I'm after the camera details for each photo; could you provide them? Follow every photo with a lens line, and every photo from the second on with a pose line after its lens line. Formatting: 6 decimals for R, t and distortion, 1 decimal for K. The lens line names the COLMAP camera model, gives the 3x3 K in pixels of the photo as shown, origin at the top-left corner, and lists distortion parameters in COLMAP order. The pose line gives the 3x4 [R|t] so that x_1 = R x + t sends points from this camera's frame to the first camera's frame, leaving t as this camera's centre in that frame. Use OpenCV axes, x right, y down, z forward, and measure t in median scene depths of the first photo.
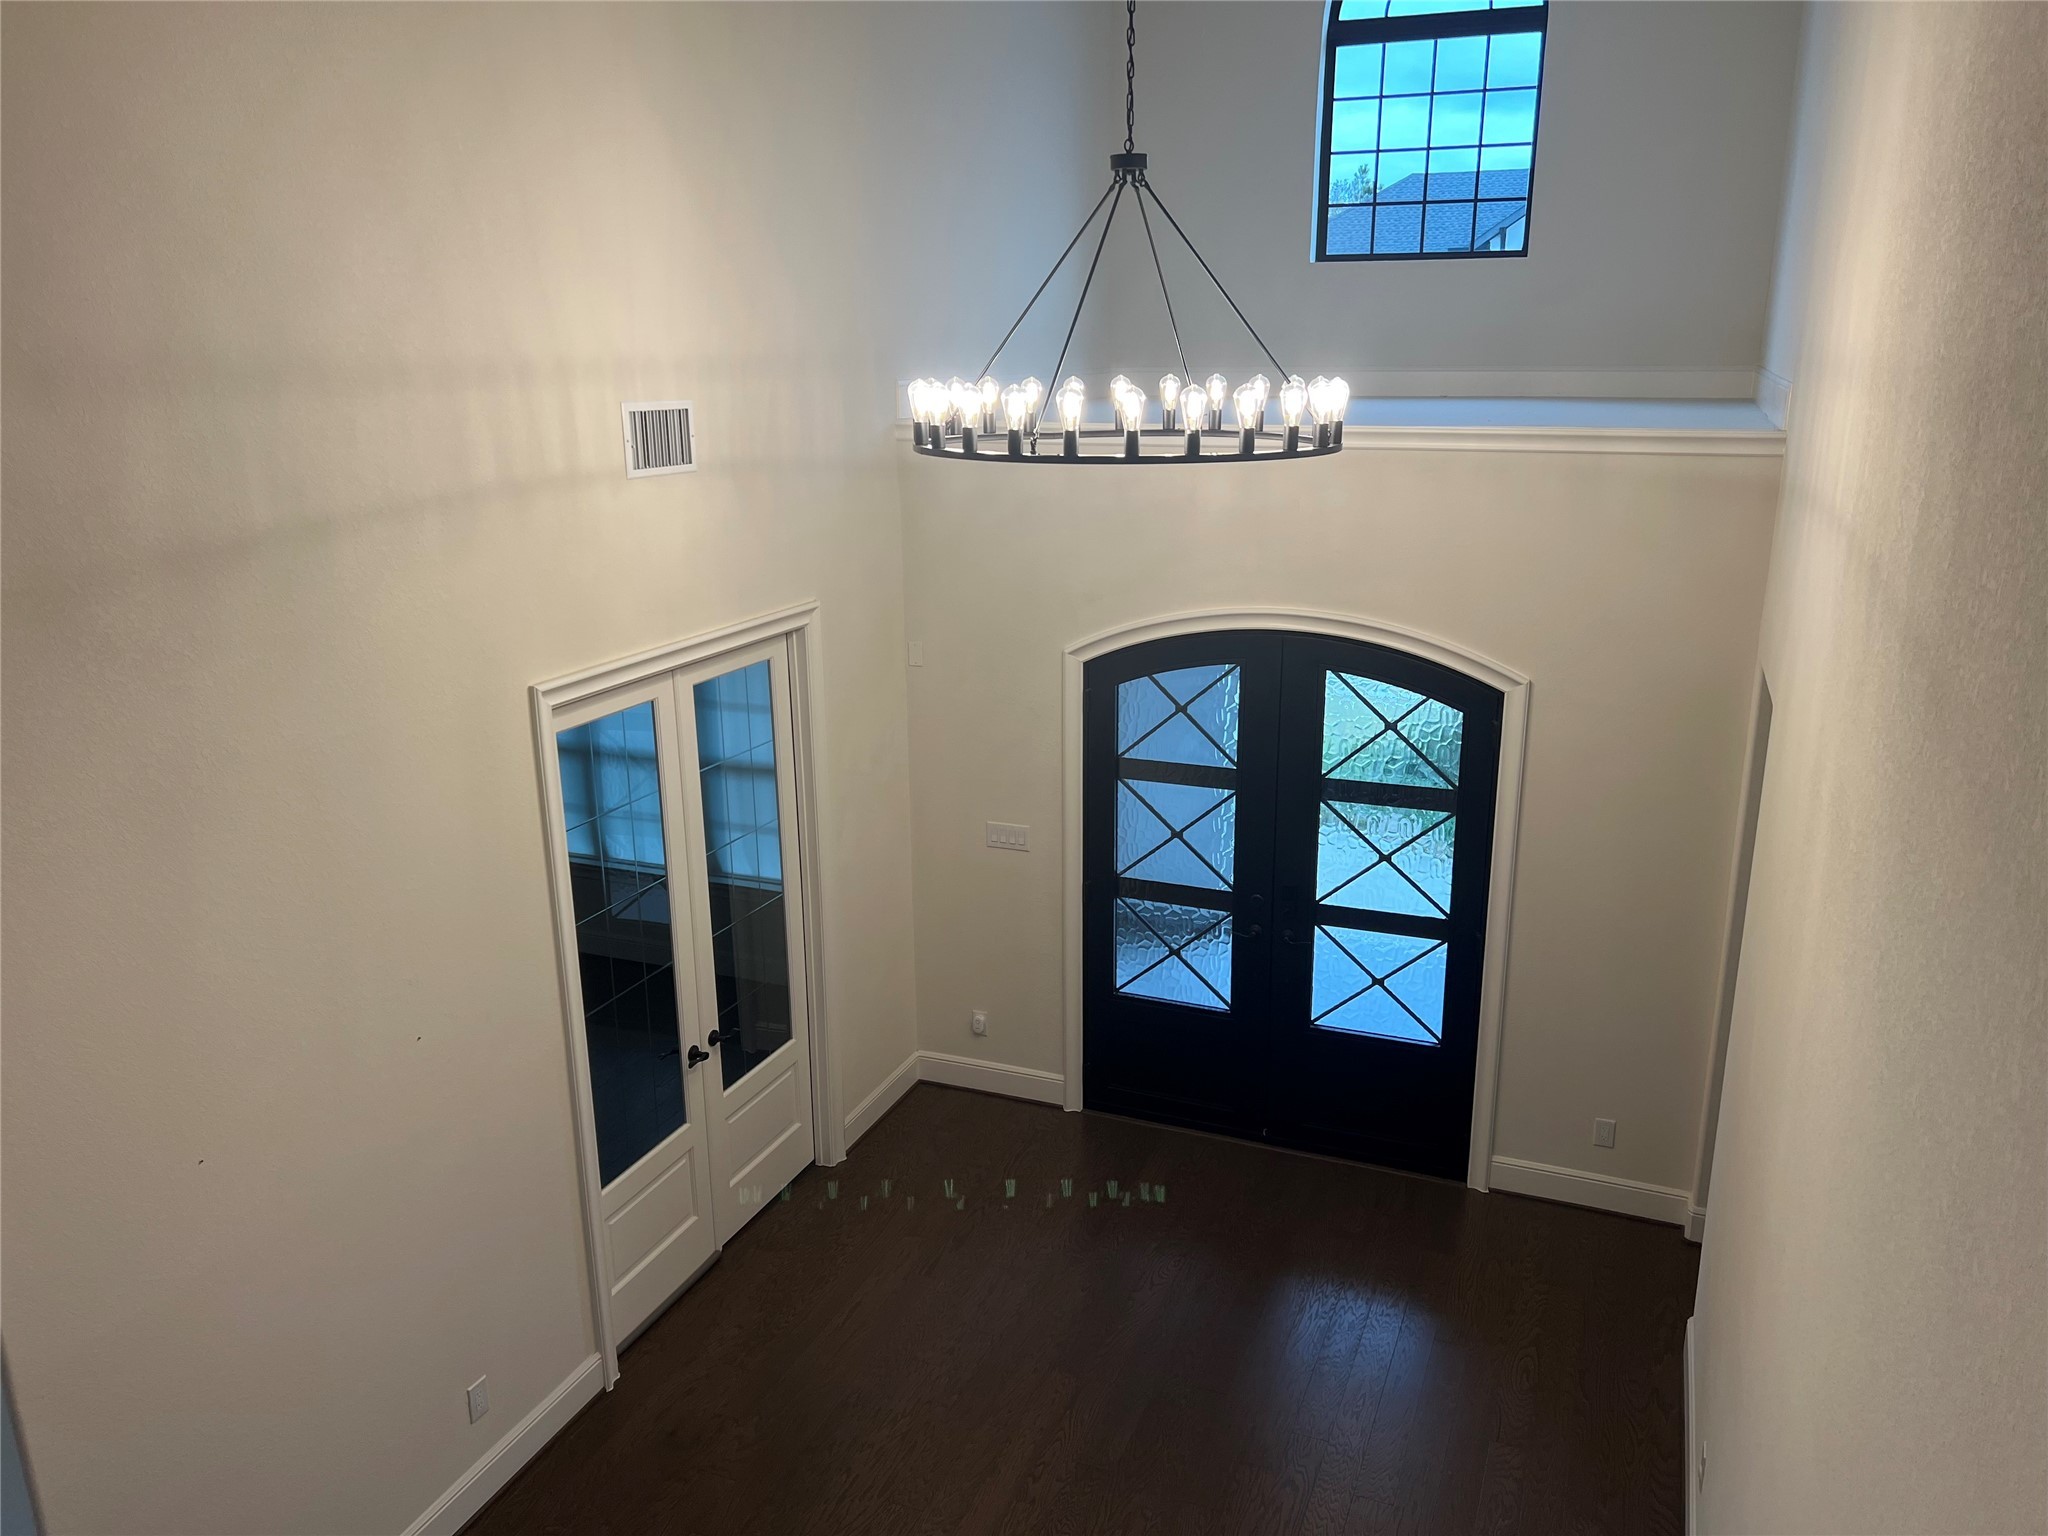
lens RADIAL K [[1505.7, 0, 1033.1], [0, 1505.7, 773.5], [0, 0, 1]] dist [0.018438, 0.000505]
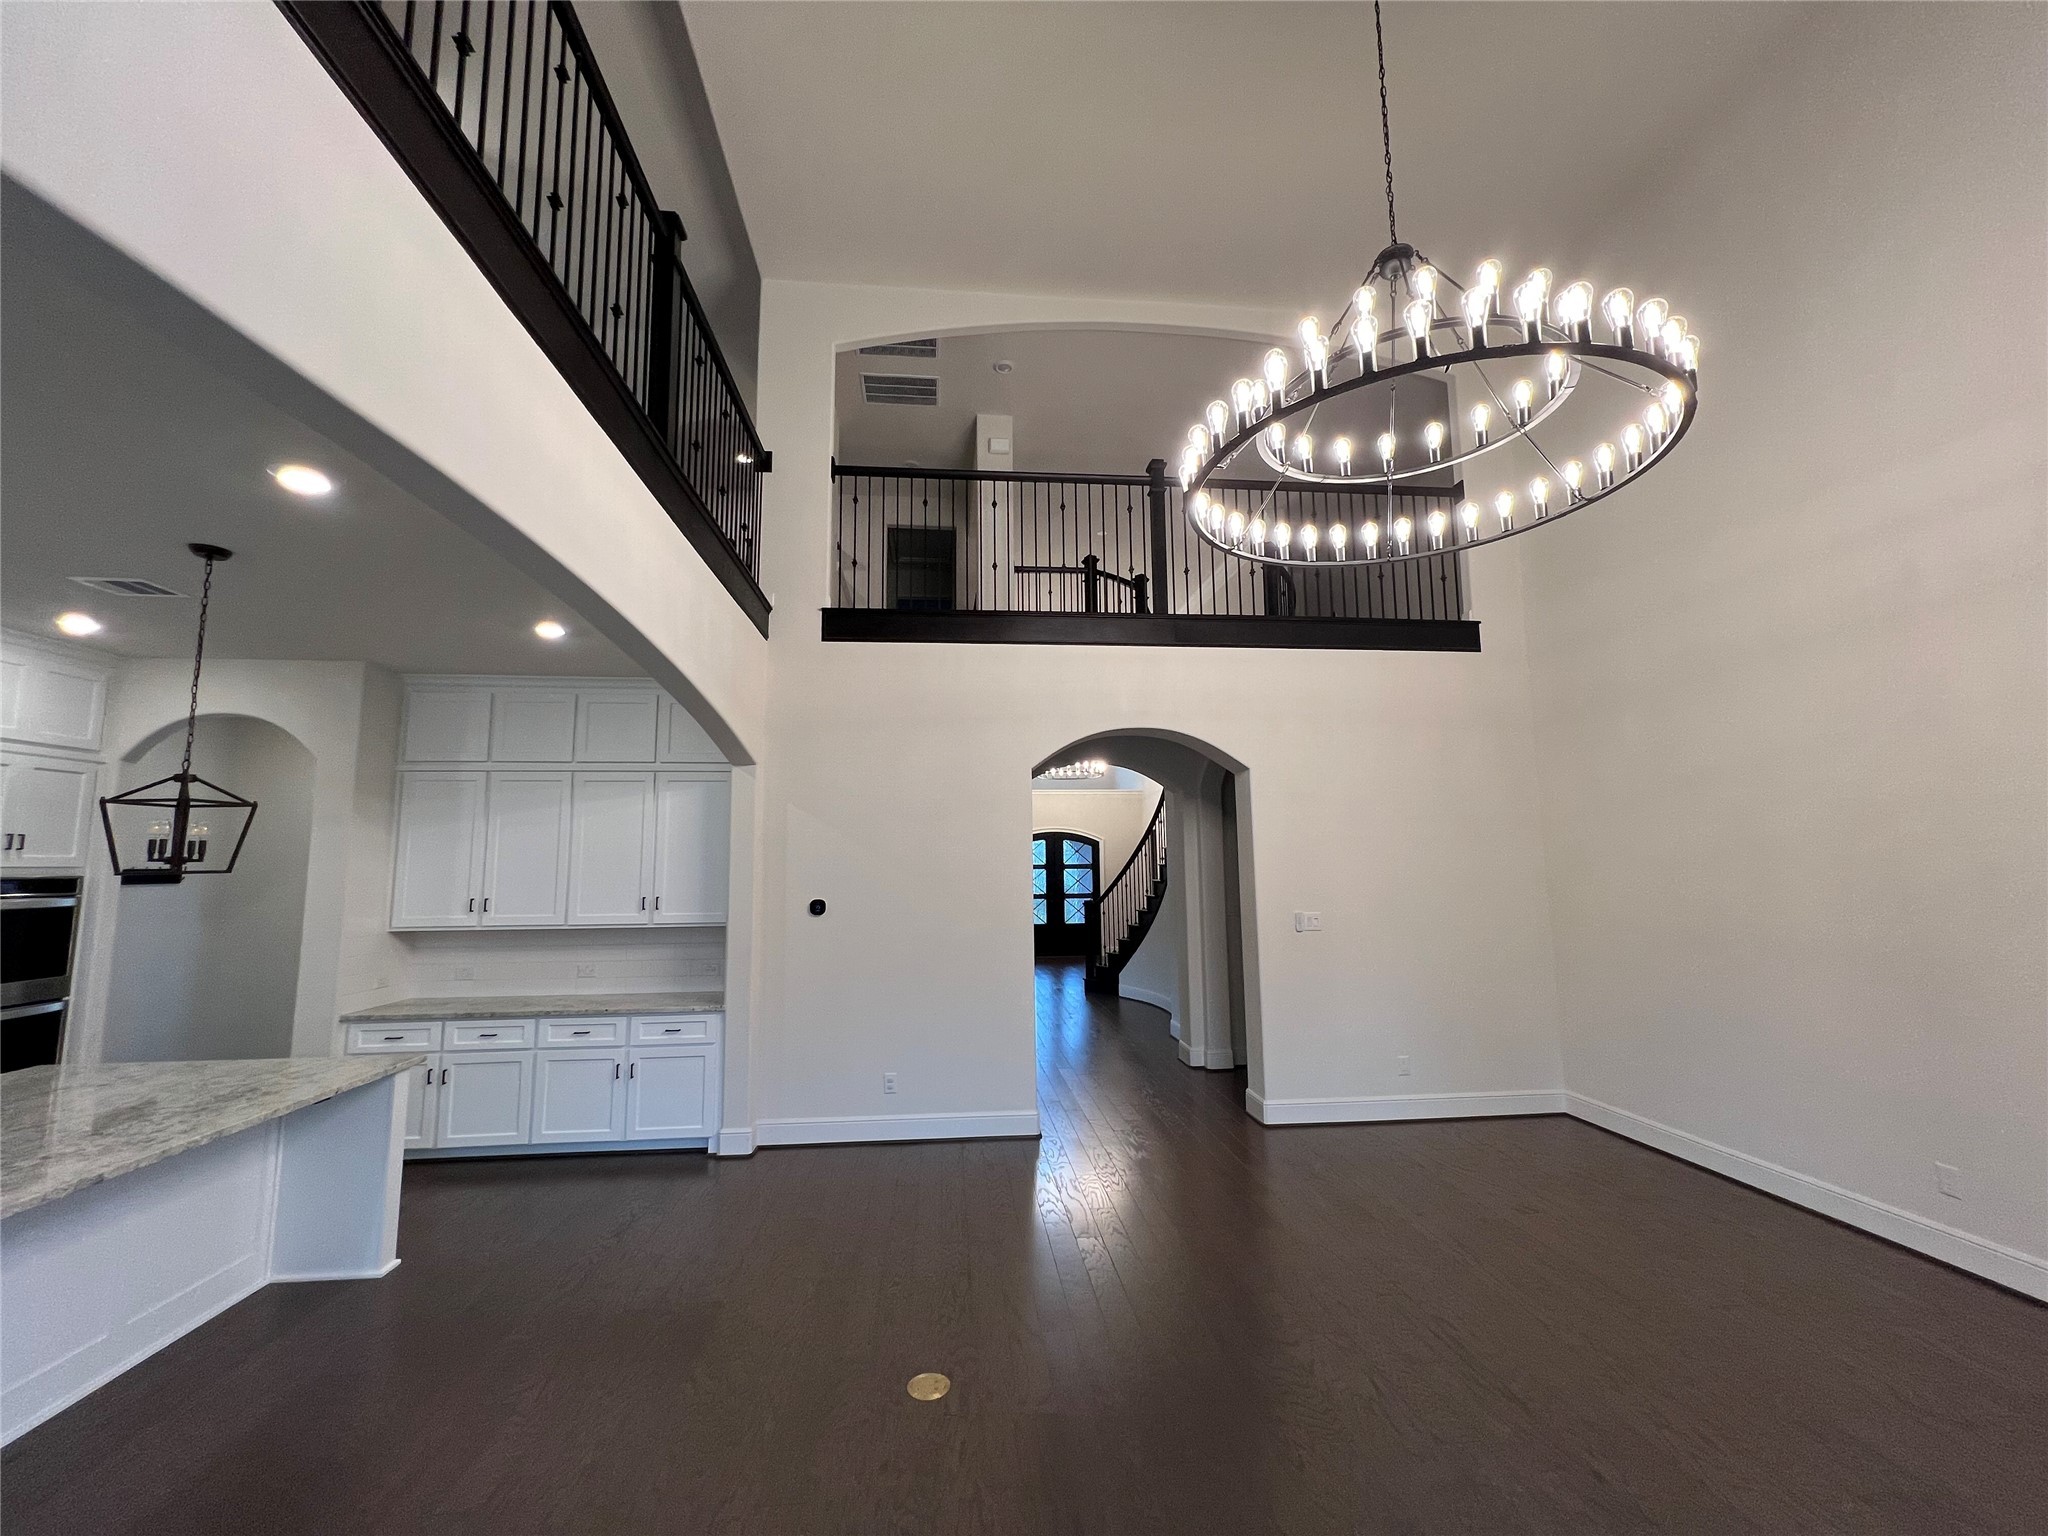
lens RADIAL K [[812.6, 0, 1018.0], [0, 812.6, 771.7], [0, 0, 1]] dist [-0.002920, 0.000285]
pose [[0.882592, 0.052307, 0.467220, -1.084569], [0.138133, 0.921076, -0.364057, 0.615676], [-0.449388, 0.385852, 0.805710, -1.023973]]
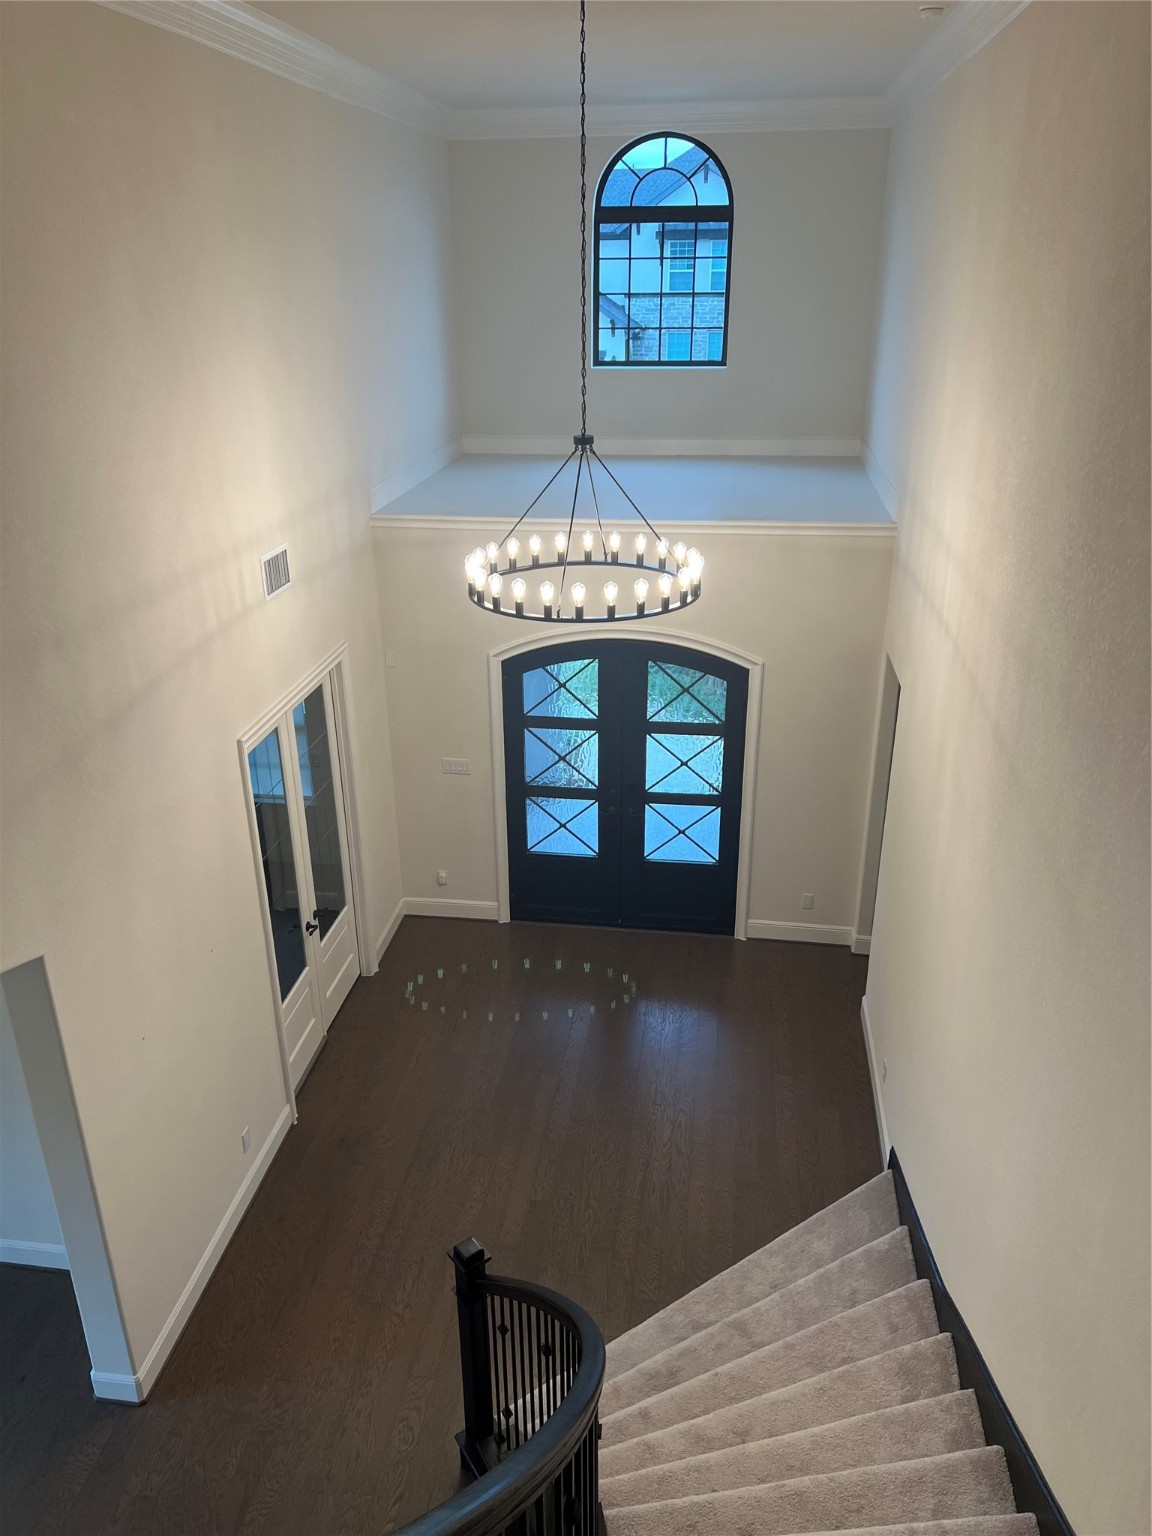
lens RADIAL K [[1129.3, 0, 546.3], [0, 1129.3, 773.7], [0, 0, 1]] dist [0.018438, 0.000505]
pose [[0.973996, -0.099868, 0.203369, -0.185594], [0.071255, 0.987087, 0.143467, -0.128680], [-0.215071, -0.125245, 0.968534, -0.225419]]
